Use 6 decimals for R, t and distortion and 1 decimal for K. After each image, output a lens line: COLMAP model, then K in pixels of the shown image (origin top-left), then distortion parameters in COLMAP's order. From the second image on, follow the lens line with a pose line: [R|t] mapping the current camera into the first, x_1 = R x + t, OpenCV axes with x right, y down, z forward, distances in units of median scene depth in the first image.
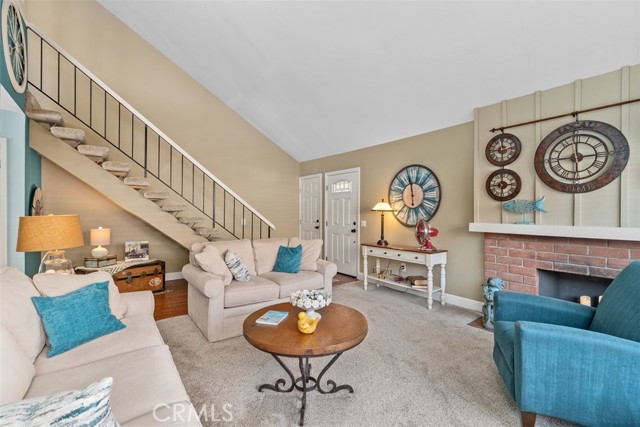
lens RADIAL K [[288.3, 0, 321.8], [0, 288.3, 212.4], [0, 0, 1]] dist [0.005239, -0.001066]
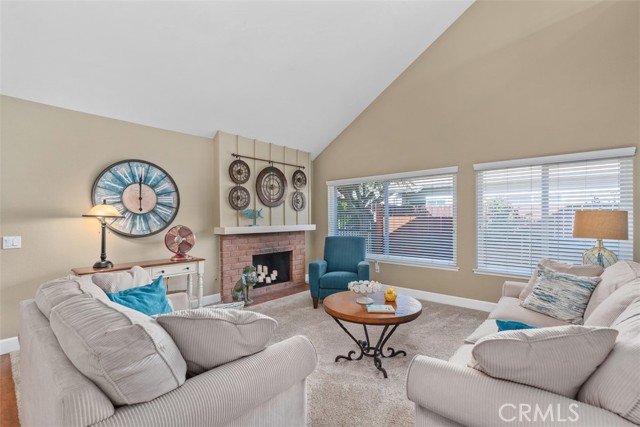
lens RADIAL K [[288.3, 0, 321.6], [0, 288.3, 214.3], [0, 0, 1]] dist [0.005239, -0.001066]
pose [[-0.186748, 0.008462, 0.982371, -0.614140], [0.005408, 0.999957, -0.007586, -0.005607], [-0.982393, 0.003896, -0.186785, 0.706913]]
